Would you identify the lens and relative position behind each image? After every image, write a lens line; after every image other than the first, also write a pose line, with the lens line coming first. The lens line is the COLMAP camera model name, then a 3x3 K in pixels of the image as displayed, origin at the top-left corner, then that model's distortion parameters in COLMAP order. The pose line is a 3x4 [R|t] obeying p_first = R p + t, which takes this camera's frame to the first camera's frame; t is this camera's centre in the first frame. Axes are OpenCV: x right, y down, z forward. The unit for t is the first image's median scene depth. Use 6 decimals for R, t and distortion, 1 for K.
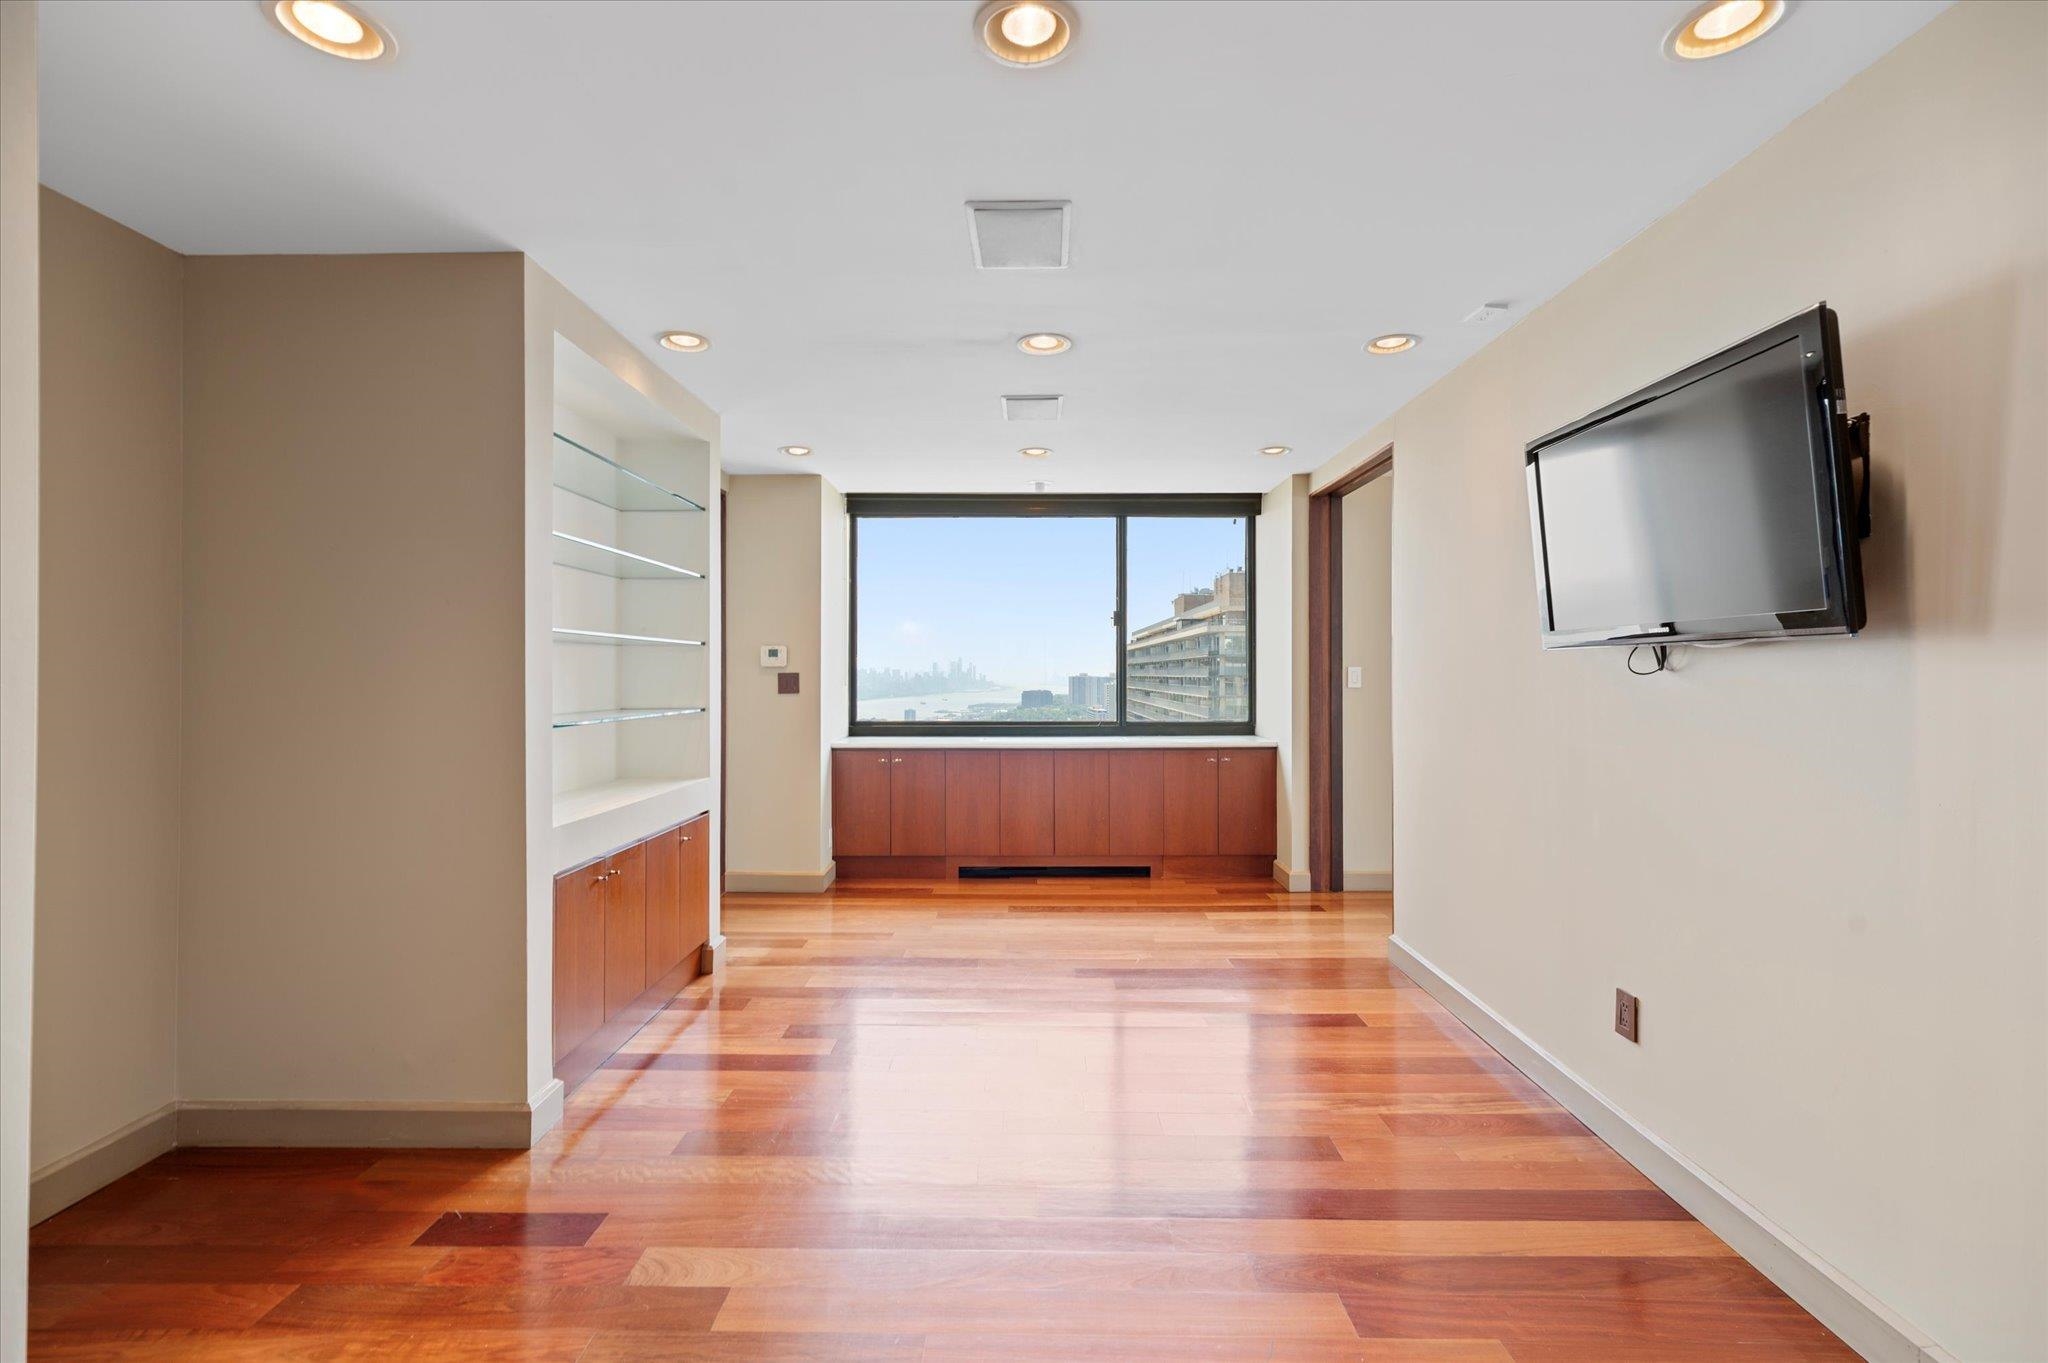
lens RADIAL K [[907.0, 0, 1038.7], [0, 907.0, 689.5], [0, 0, 1]] dist [-0.001772, 0.001838]
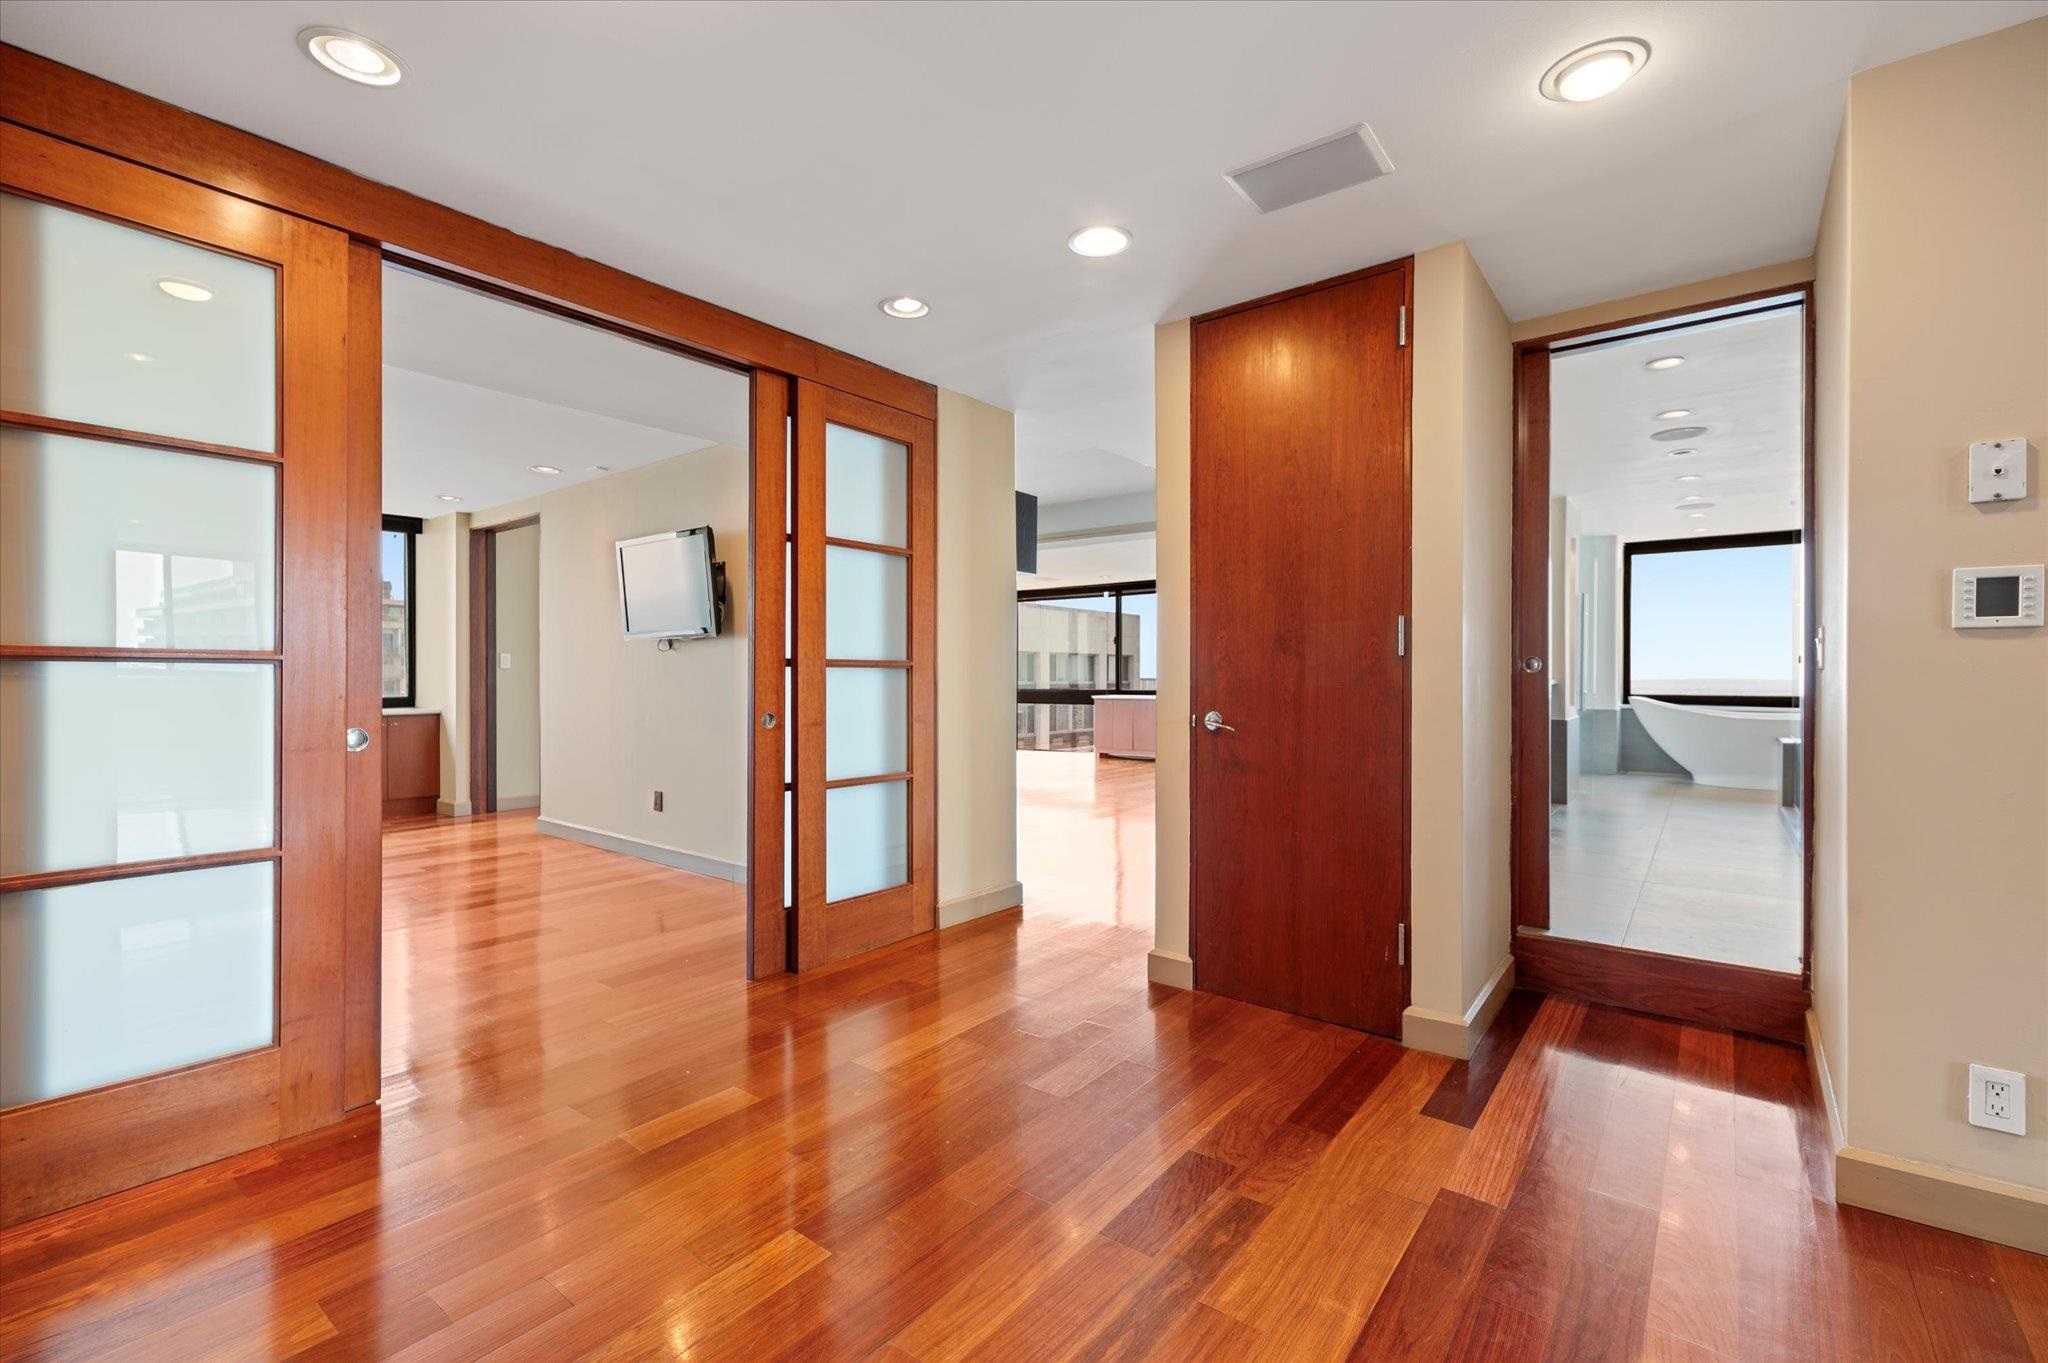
lens RADIAL K [[906.6, 0, 1019.5], [0, 906.6, 686.7], [0, 0, 1]] dist [0.004025, 0.002145]
pose [[0.625047, 0.007871, 0.780548, -0.258380], [0.003648, 0.999909, -0.013004, 0.047425], [-0.780579, 0.010976, 0.624961, -0.518441]]
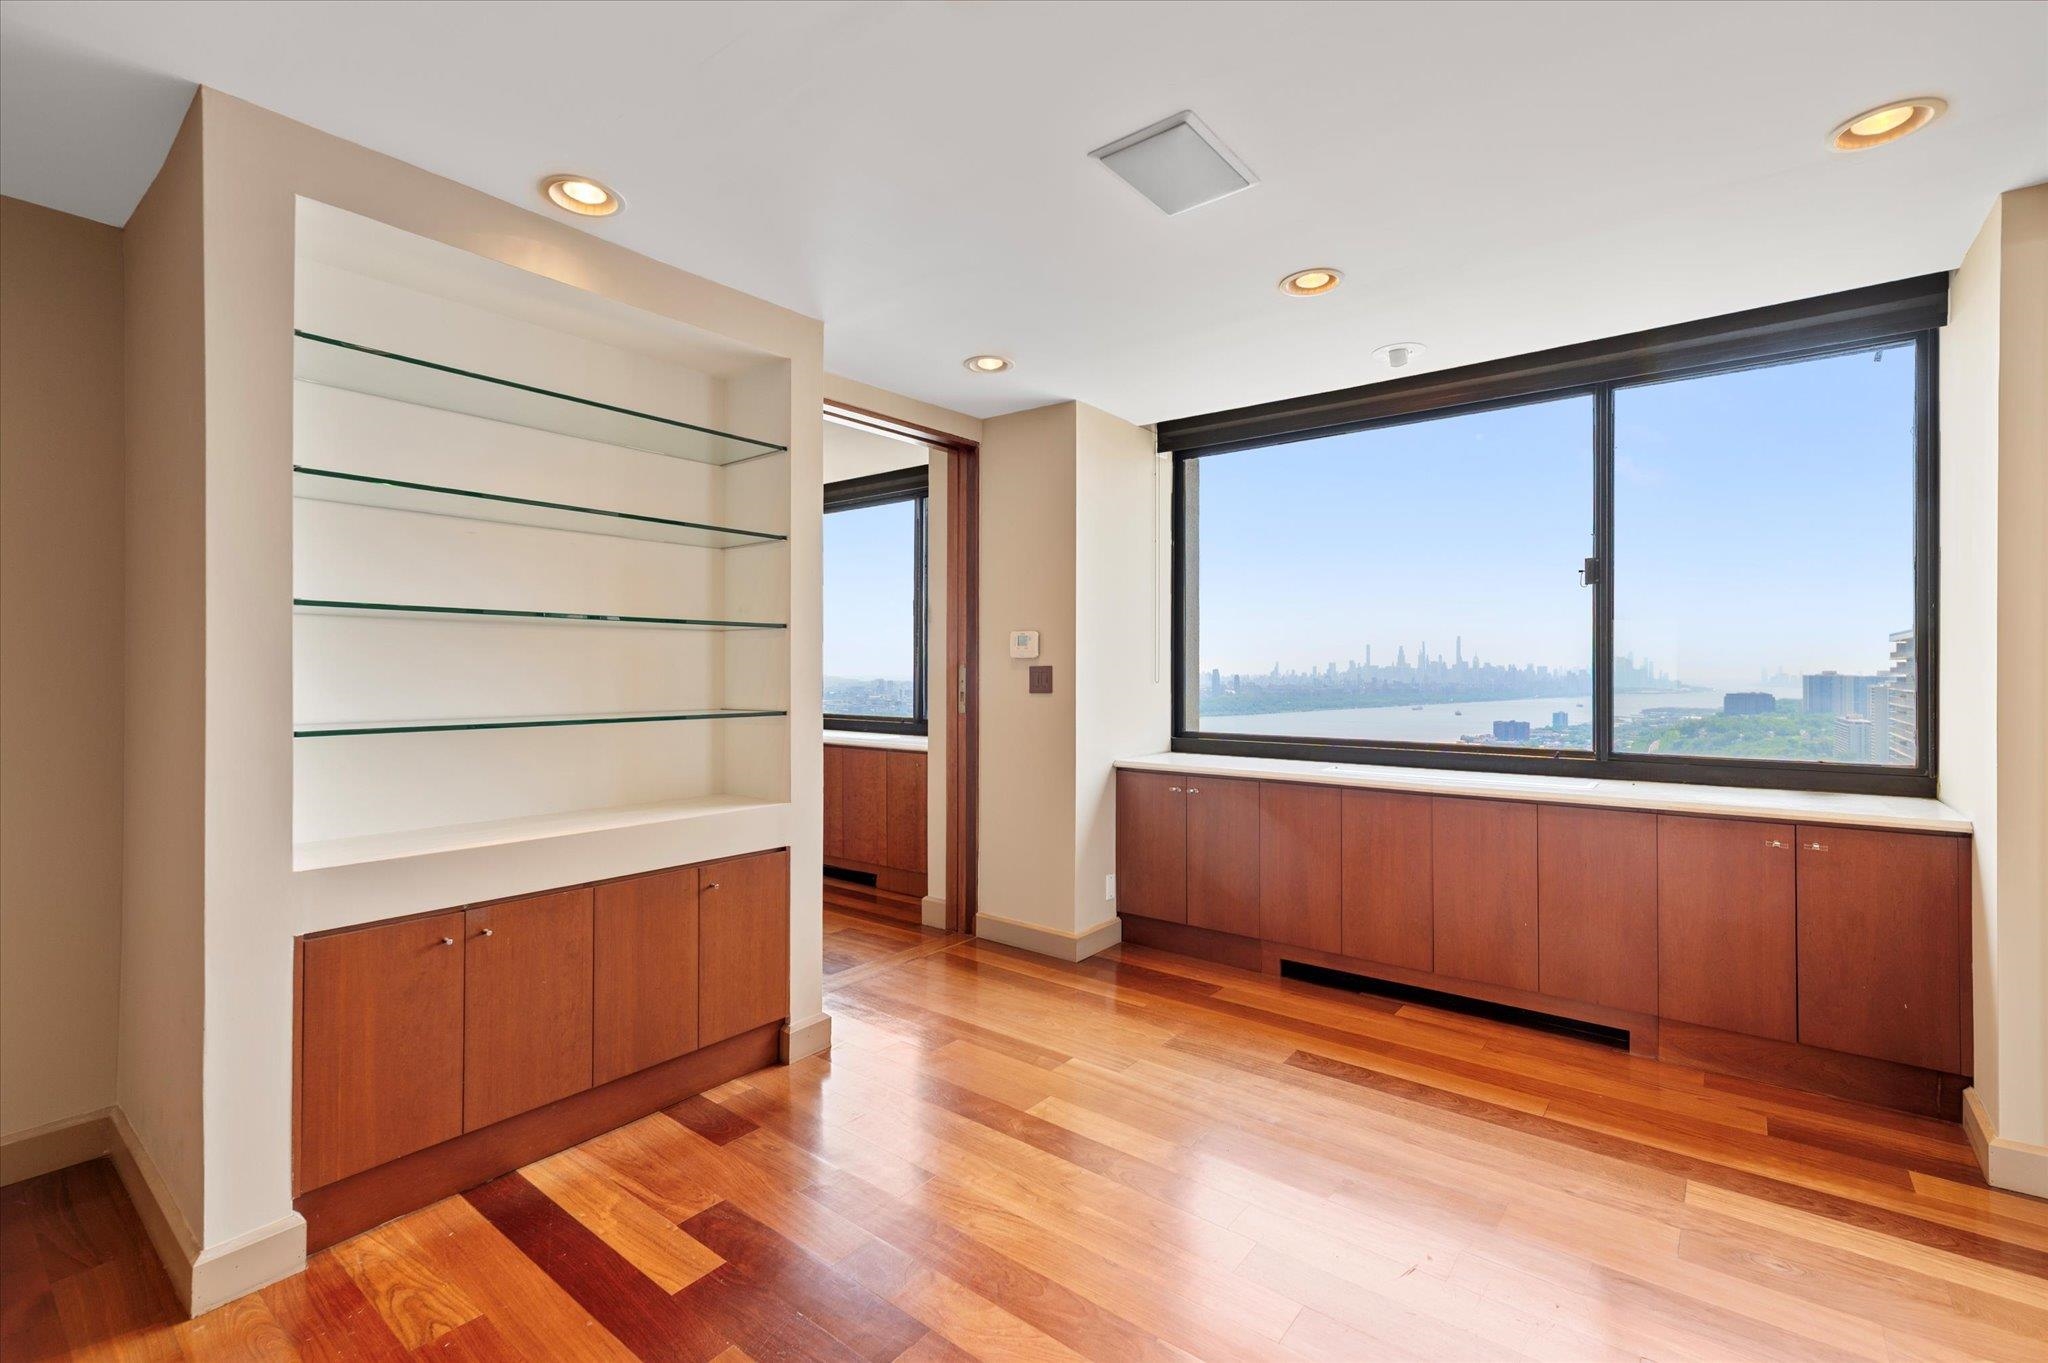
lens RADIAL K [[907.0, 0, 1028.9], [0, 907.0, 671.4], [0, 0, 1]] dist [-0.001772, 0.001838]
pose [[0.783227, 0.004238, -0.621721, 0.187457], [-0.014118, 0.999840, -0.010970, -0.004898], [0.621575, 0.017369, 0.783162, 0.383734]]
